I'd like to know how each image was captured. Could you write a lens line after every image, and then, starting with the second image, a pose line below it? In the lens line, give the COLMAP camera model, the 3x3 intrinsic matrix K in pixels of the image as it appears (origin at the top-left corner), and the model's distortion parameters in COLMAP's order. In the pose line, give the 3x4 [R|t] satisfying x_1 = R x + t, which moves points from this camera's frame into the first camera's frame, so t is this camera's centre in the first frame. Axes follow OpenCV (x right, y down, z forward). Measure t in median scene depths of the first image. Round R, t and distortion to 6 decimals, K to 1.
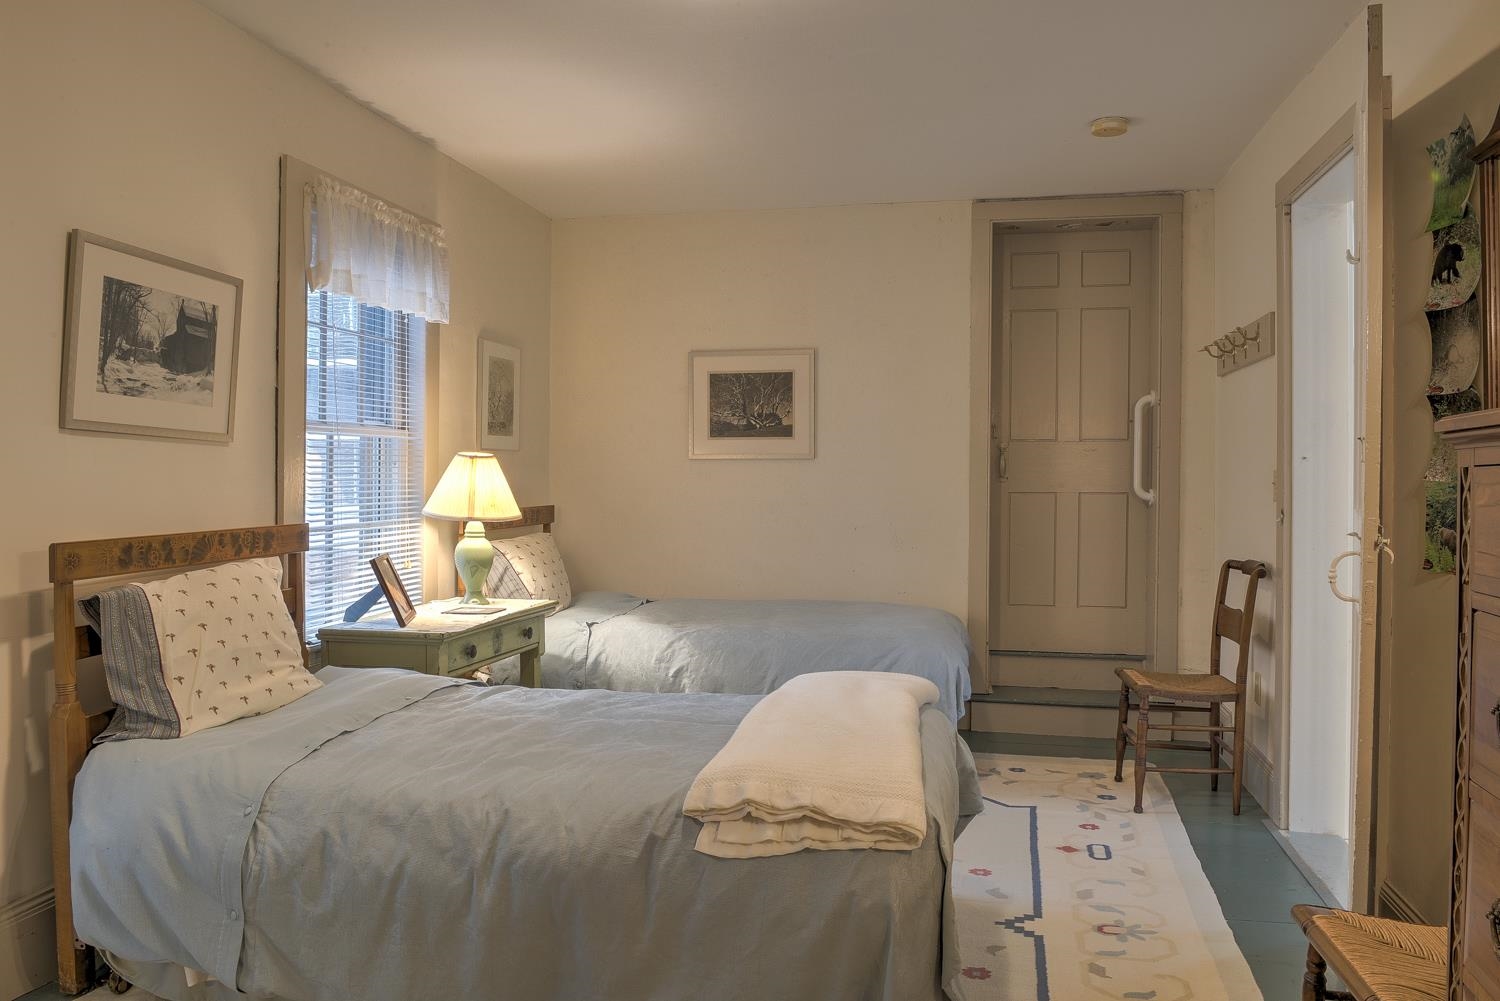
lens RADIAL K [[1123.4, 0, 749.1], [0, 1123.4, 492.7], [0, 0, 1]] dist [-0.003712, -0.001791]
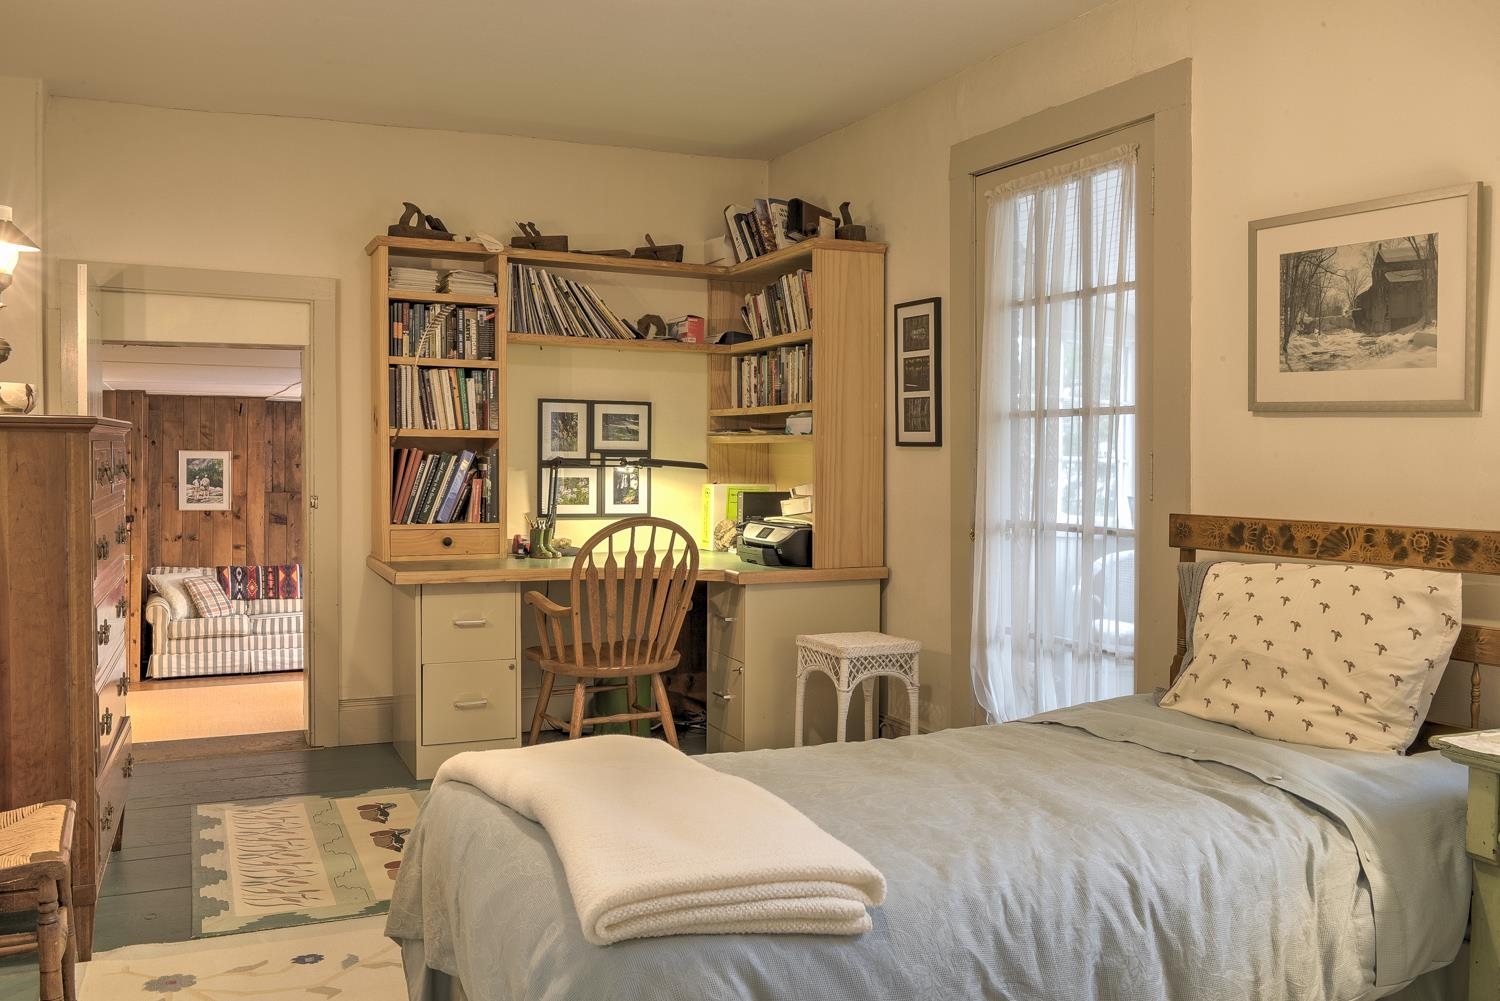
lens RADIAL K [[1332.1, 0, 752.7], [0, 1332.1, 507.0], [0, 0, 1]] dist [0.049444, 0.002588]
pose [[-0.810666, 0.016454, -0.585277, 0.478337], [-0.017914, 0.998440, 0.052881, -0.023645], [0.585234, 0.053354, -0.809107, 1.614407]]
